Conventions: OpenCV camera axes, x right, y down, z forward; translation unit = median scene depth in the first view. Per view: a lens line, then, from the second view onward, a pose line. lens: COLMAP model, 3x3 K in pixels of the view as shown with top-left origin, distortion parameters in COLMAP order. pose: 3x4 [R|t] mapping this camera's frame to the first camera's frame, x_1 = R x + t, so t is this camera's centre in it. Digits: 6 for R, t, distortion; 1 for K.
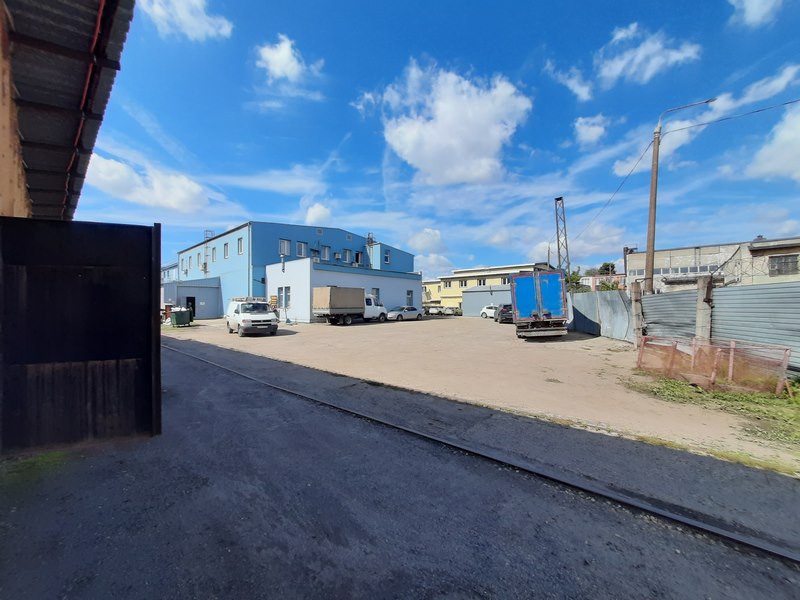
lens RADIAL K [[319.0, 0, 401.7], [0, 319.0, 321.0], [0, 0, 1]] dist [-0.000186, -0.000018]
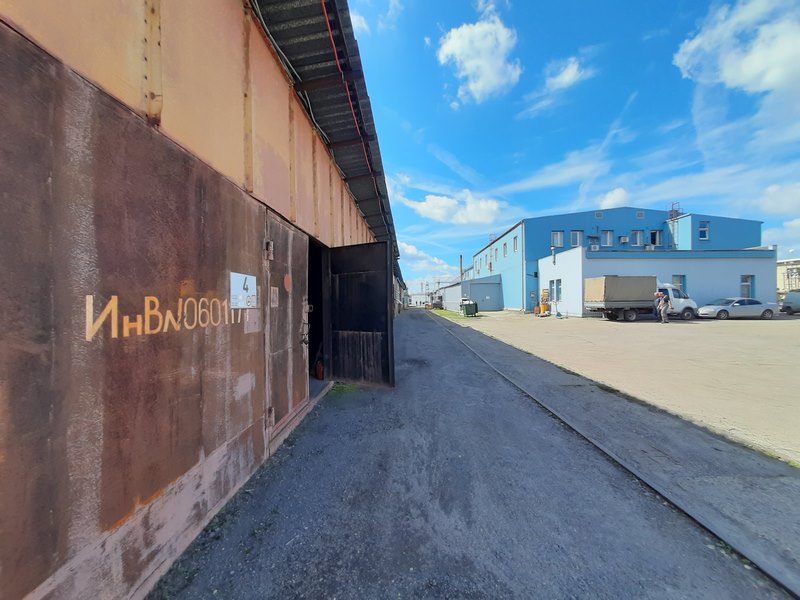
lens RADIAL K [[314.2, 0, 404.1], [0, 314.2, 300.6], [0, 0, 1]] dist [-0.000481, 0.000198]
pose [[0.656182, -0.003743, -0.754593, 0.057303], [-0.030481, 0.999040, -0.031462, 0.002632], [0.753986, 0.043645, 0.655438, 0.017489]]
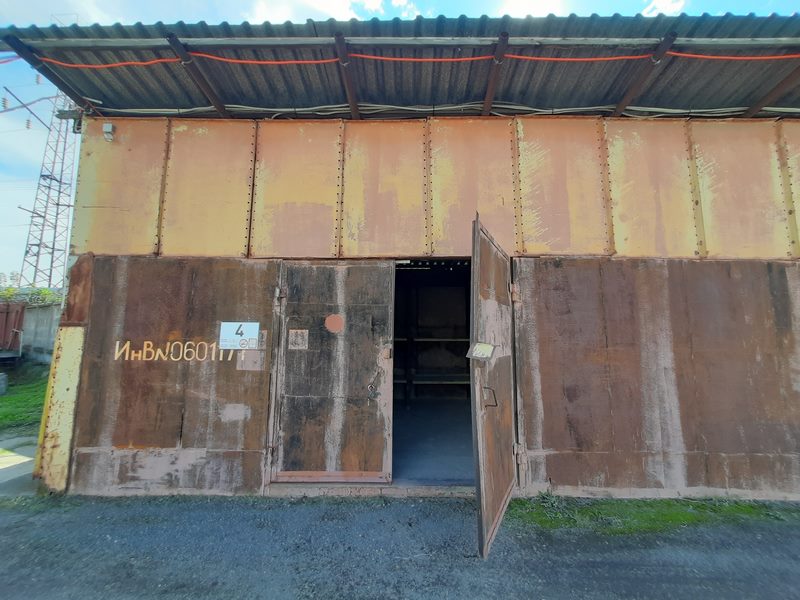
lens RADIAL K [[314.2, 0, 404.1], [0, 314.2, 300.6], [0, 0, 1]] dist [-0.000481, 0.000198]
pose [[-0.750132, -0.071797, -0.657379, -0.042771], [-0.031652, 0.996848, -0.072754, -0.012935], [0.660531, -0.033768, -0.750039, 0.240258]]
